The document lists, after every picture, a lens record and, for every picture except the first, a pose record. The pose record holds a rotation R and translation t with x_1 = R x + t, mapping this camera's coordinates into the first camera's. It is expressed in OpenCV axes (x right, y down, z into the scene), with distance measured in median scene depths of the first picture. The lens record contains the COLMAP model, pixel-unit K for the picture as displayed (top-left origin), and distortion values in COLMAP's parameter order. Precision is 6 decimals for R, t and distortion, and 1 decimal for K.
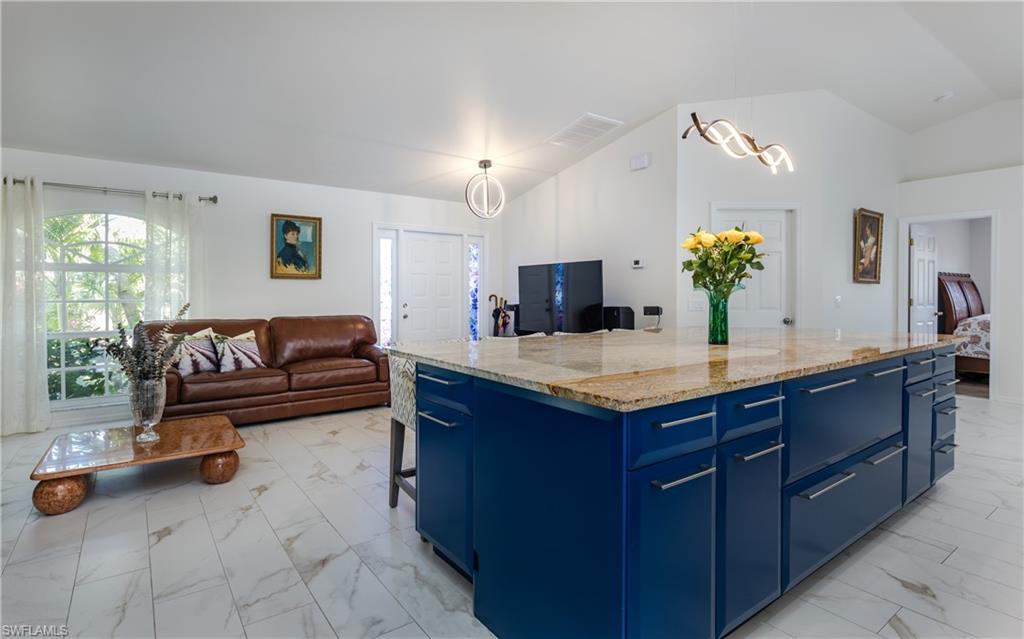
lens RADIAL K [[512.2, 0, 514.4], [0, 512.2, 293.5], [0, 0, 1]] dist [0.000234, -0.000647]
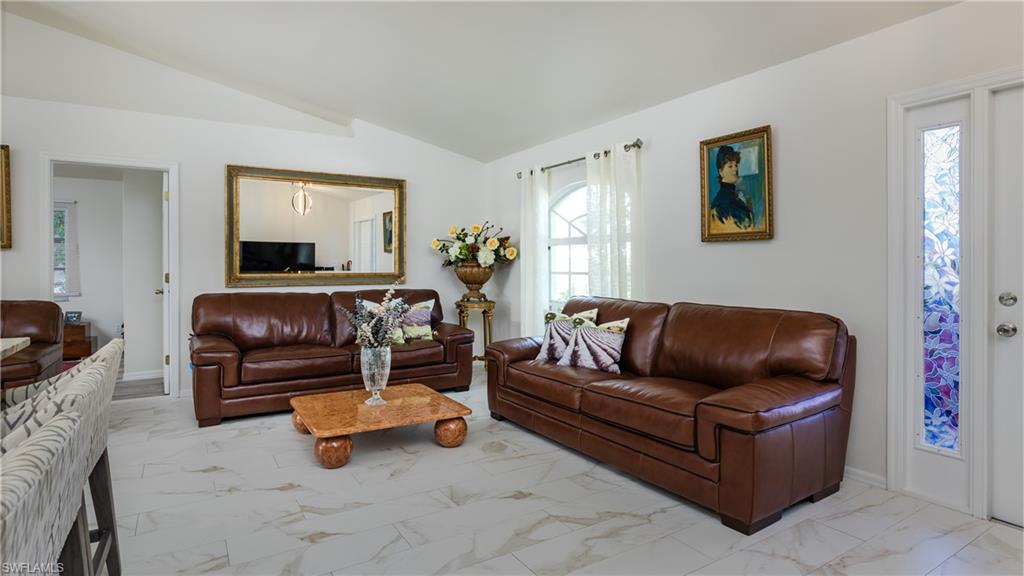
lens RADIAL K [[544.5, 0, 516.7], [0, 544.5, 264.6], [0, 0, 1]] dist [0.001187, 0.000350]
pose [[-0.096447, 0.002560, -0.995335, 0.225696], [0.005301, 0.999984, 0.002059, -0.003907], [0.995324, -0.005077, -0.096459, 0.814215]]
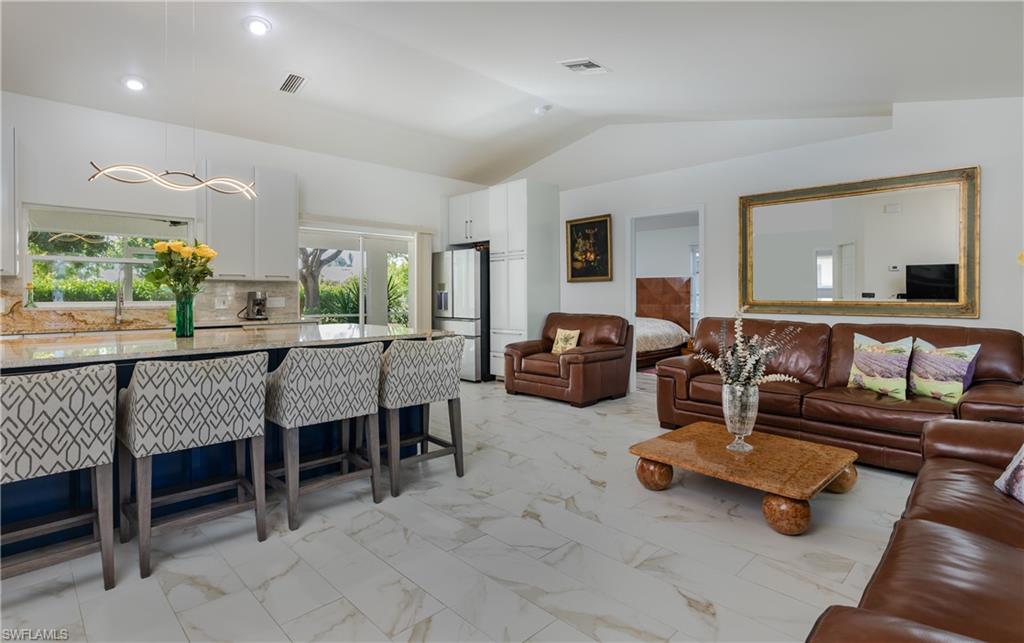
lens RADIAL K [[510.7, 0, 491.4], [0, 510.7, 296.9], [0, 0, 1]] dist [-0.002430, -0.000400]
pose [[-0.995089, 0.004746, -0.098870, -0.097765], [0.004144, 0.999972, 0.006292, -0.001668], [0.098897, 0.005852, -0.995080, 1.093529]]
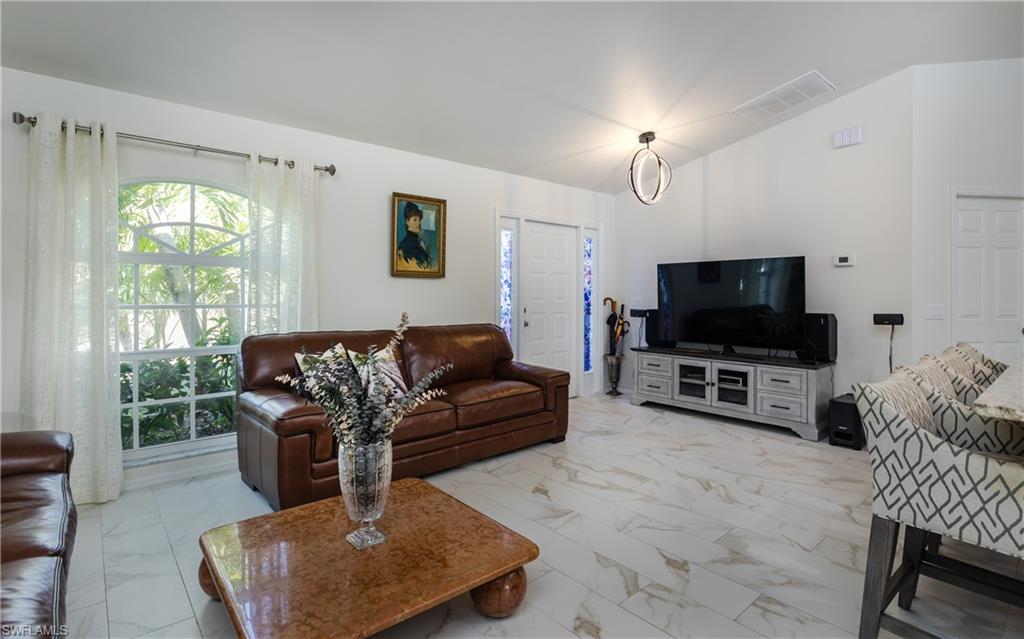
lens RADIAL K [[500.9, 0, 508.4], [0, 500.9, 295.0], [0, 0, 1]] dist [-0.005363, -0.000688]
pose [[0.997885, 0.003012, 0.064939, -0.340834], [-0.003050, 0.999995, 0.000486, -0.002484], [-0.064937, -0.000683, 0.997889, 0.232840]]
